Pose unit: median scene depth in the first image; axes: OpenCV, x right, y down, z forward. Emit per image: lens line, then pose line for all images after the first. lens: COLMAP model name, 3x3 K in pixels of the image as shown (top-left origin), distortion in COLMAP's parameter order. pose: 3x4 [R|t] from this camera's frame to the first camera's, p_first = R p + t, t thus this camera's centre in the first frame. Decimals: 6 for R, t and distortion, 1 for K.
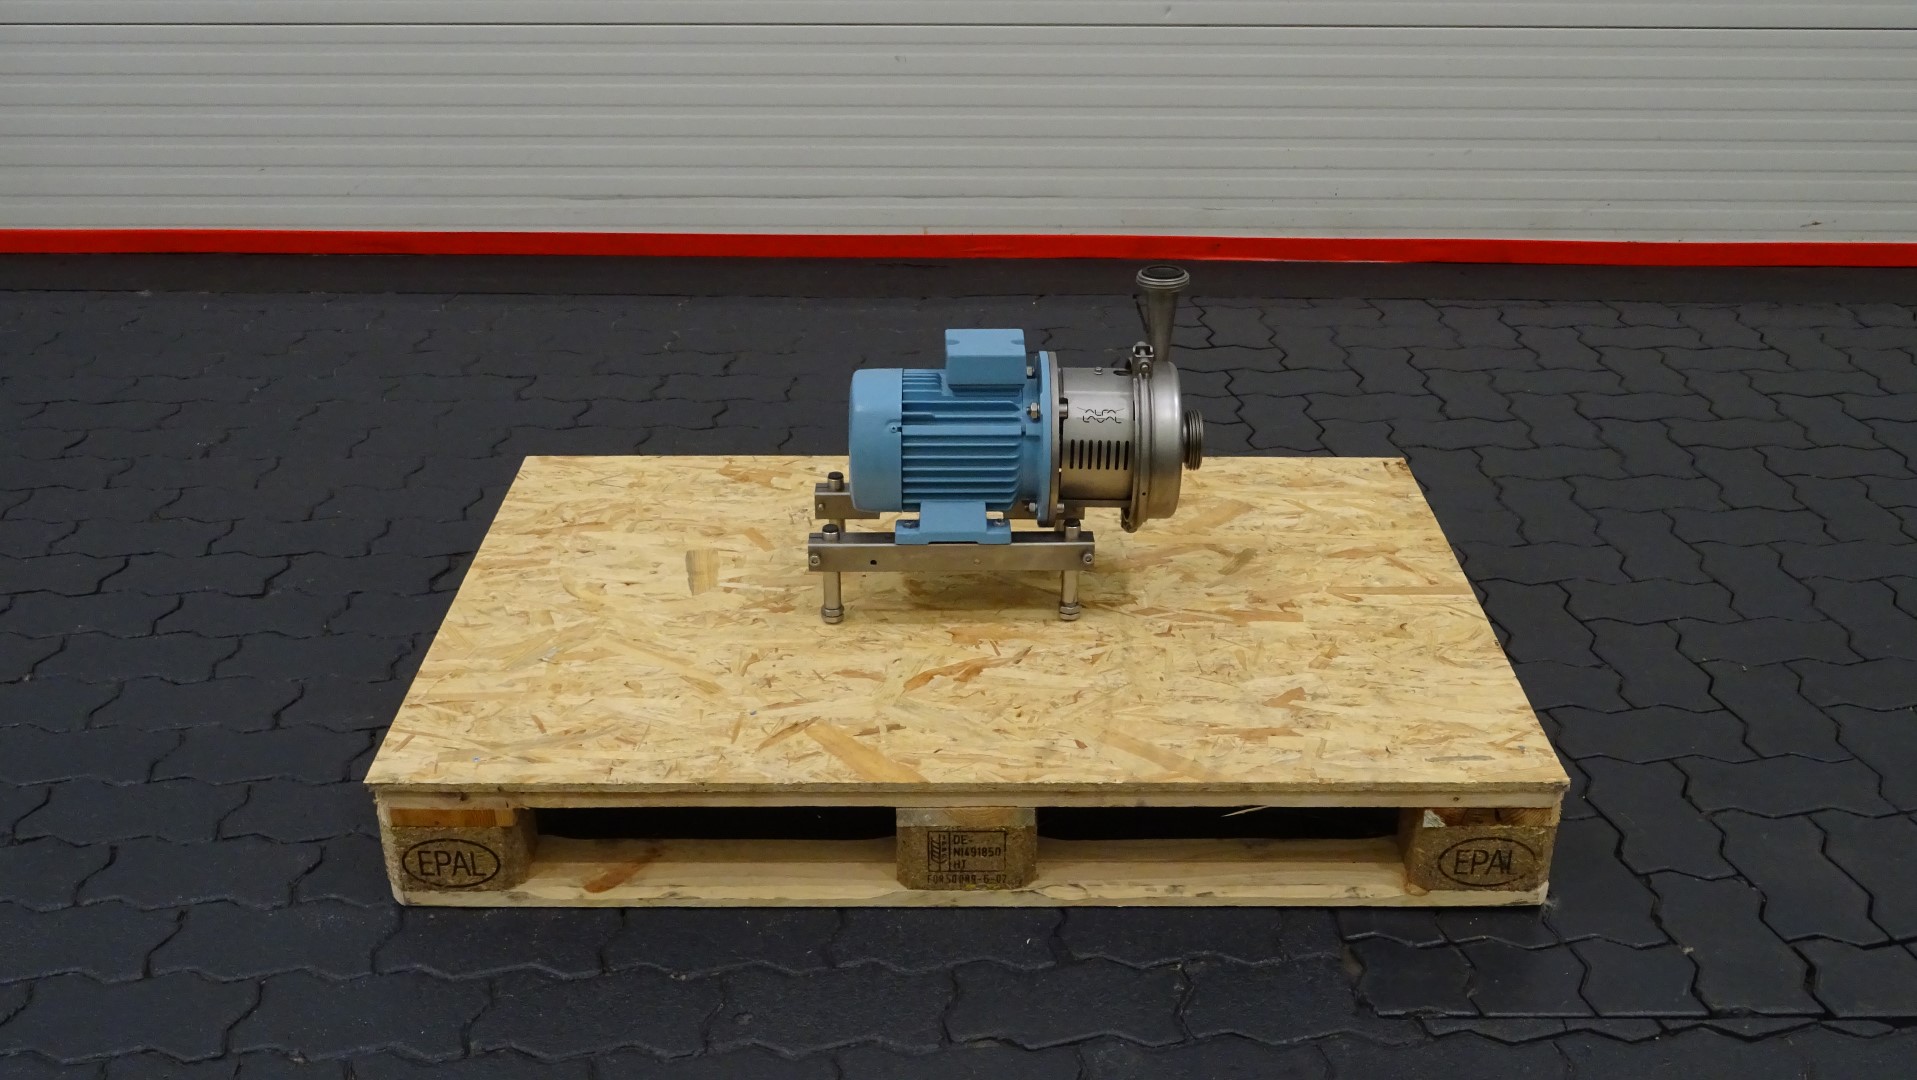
lens RADIAL K [[1925.6, 0, 1012.4], [0, 1925.6, 573.1], [0, 0, 1]] dist [-0.004174, -0.021467]
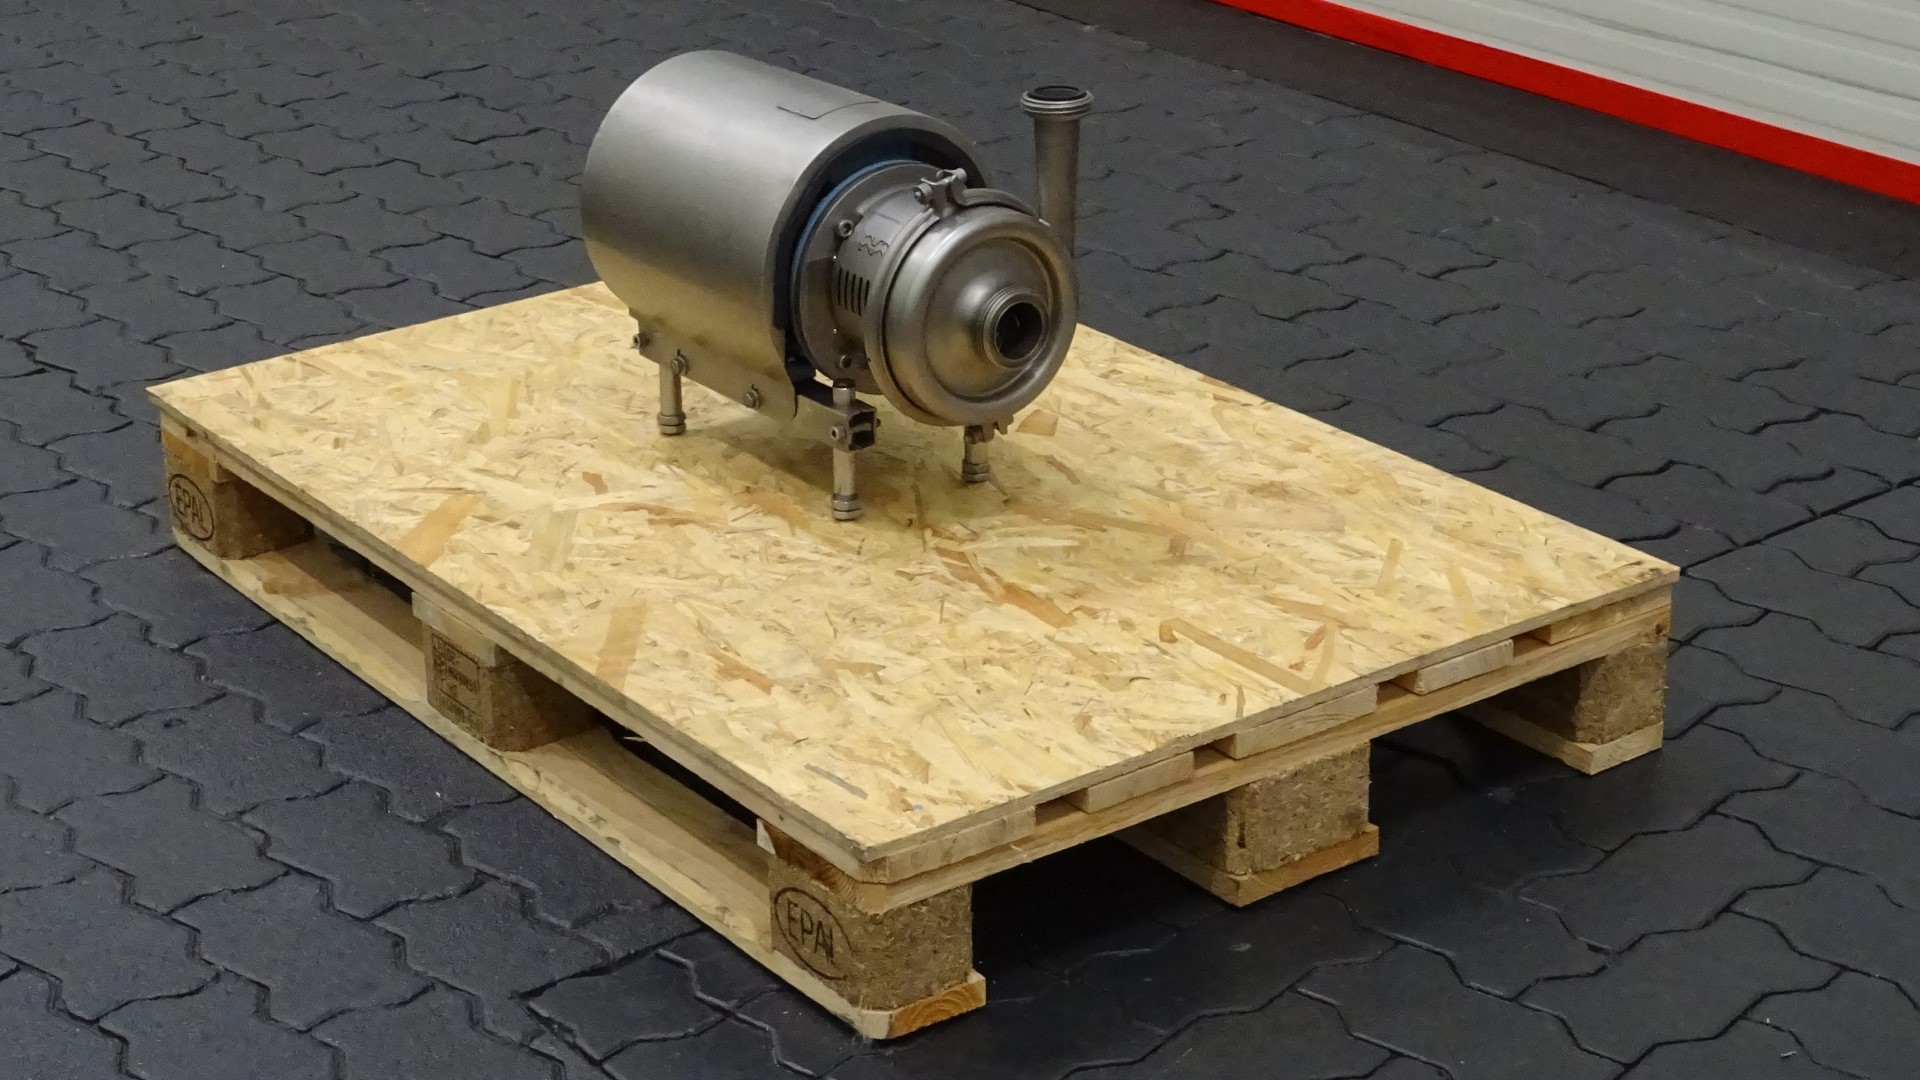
lens RADIAL K [[3577.3, 0, 960.0], [0, 3577.3, 540.0], [0, 0, 1]] dist [-0.060270, -0.036964]
pose [[0.579359, 0.293756, -0.760296, 1.215236], [-0.354442, 0.930782, 0.089535, -0.117833], [0.733972, 0.217608, 0.643376, 0.168997]]
